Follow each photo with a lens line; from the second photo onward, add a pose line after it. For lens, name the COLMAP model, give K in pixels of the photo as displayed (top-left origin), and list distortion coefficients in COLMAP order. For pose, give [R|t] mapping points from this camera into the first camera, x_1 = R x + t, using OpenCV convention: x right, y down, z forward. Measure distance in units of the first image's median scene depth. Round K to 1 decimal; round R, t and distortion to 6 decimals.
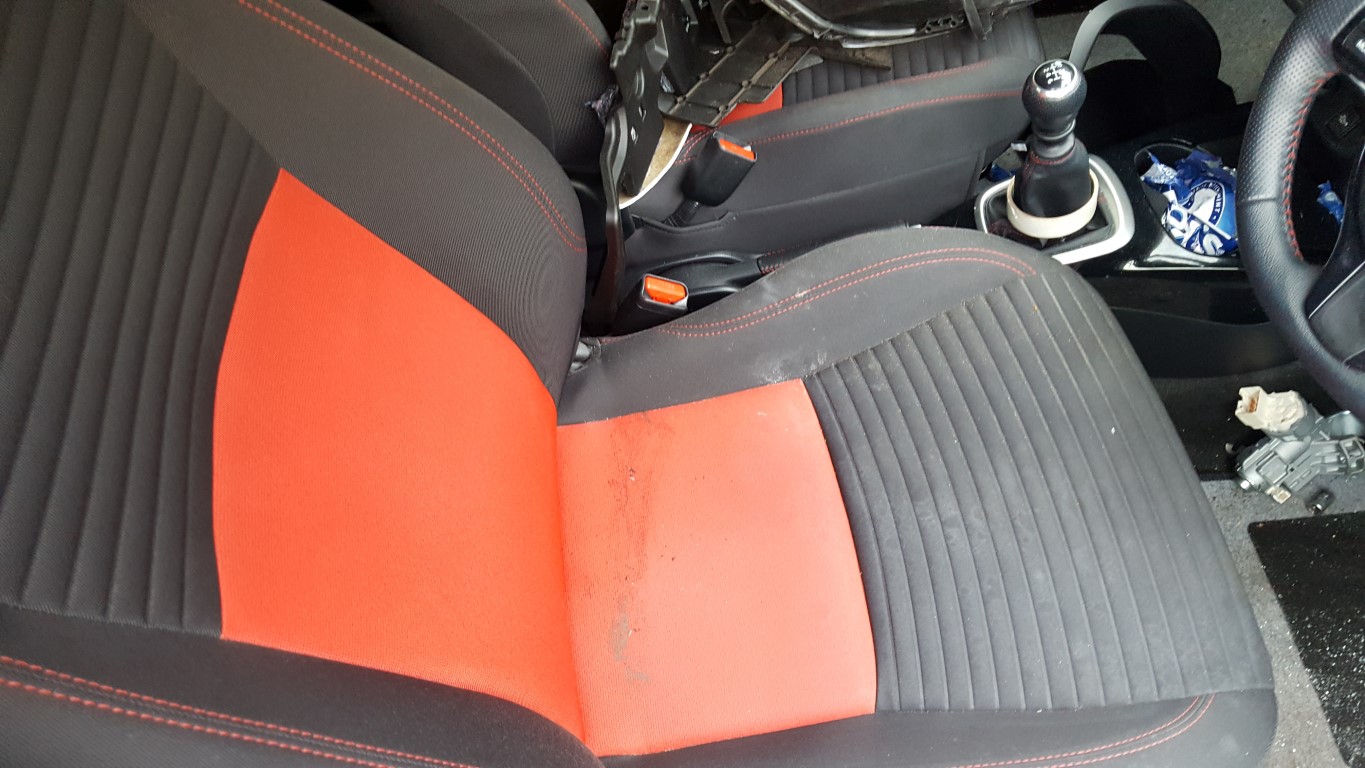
lens RADIAL K [[1017.3, 0, 678.6], [0, 1017.3, 416.4], [0, 0, 1]] dist [0.099953, -0.125560]
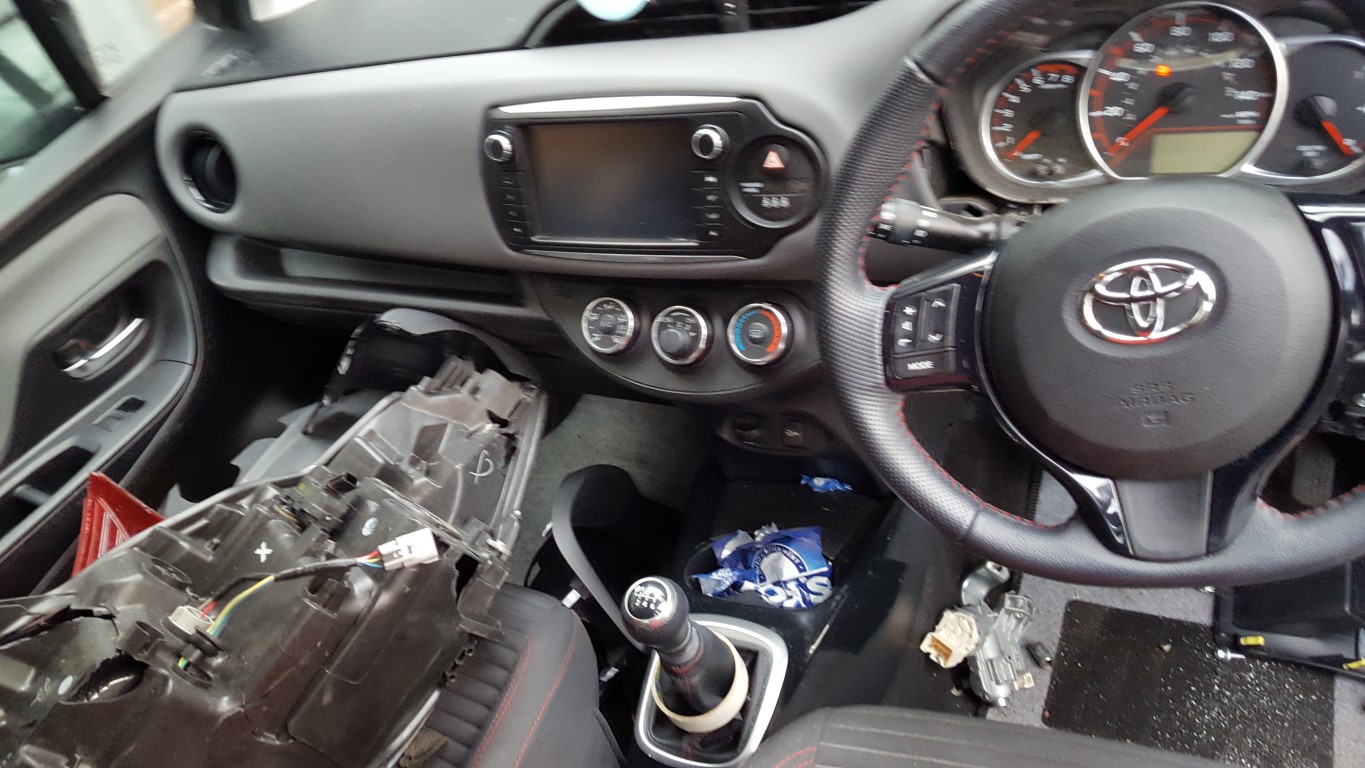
lens RADIAL K [[1017.3, 0, 678.6], [0, 1017.3, 416.4], [0, 0, 1]] dist [0.099953, -0.125560]
pose [[0.489487, -0.598636, 0.634064, -0.067698], [0.828415, 0.546267, -0.123777, -0.237158], [-0.272271, 0.585855, 0.763310, 0.197450]]
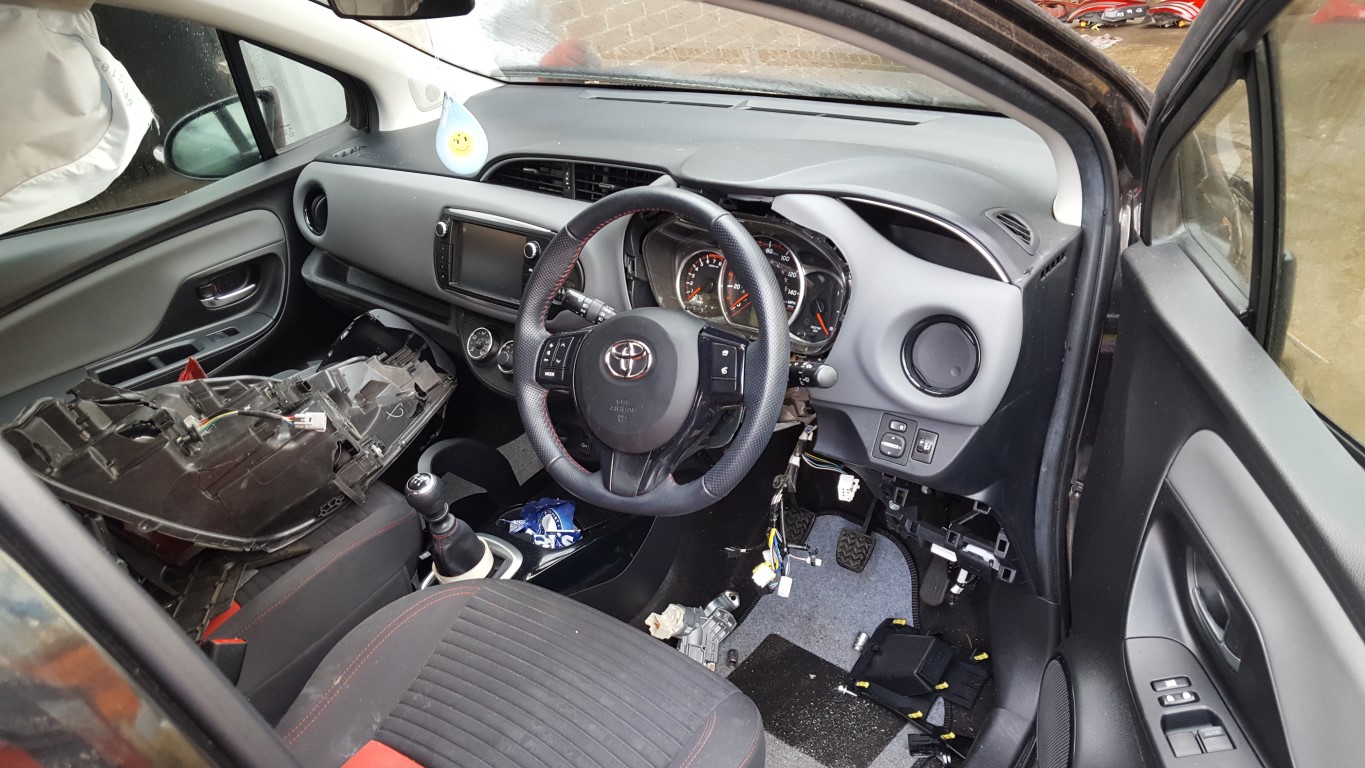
lens RADIAL K [[1024.0, 0, 657.9], [0, 1024.0, 418.9], [0, 0, 1]] dist [0.177588, -0.306813]
pose [[0.734222, -0.342847, 0.585982, -0.213999], [0.606365, 0.719365, -0.338874, 0.293956], [-0.305352, 0.604127, 0.736064, -0.267098]]
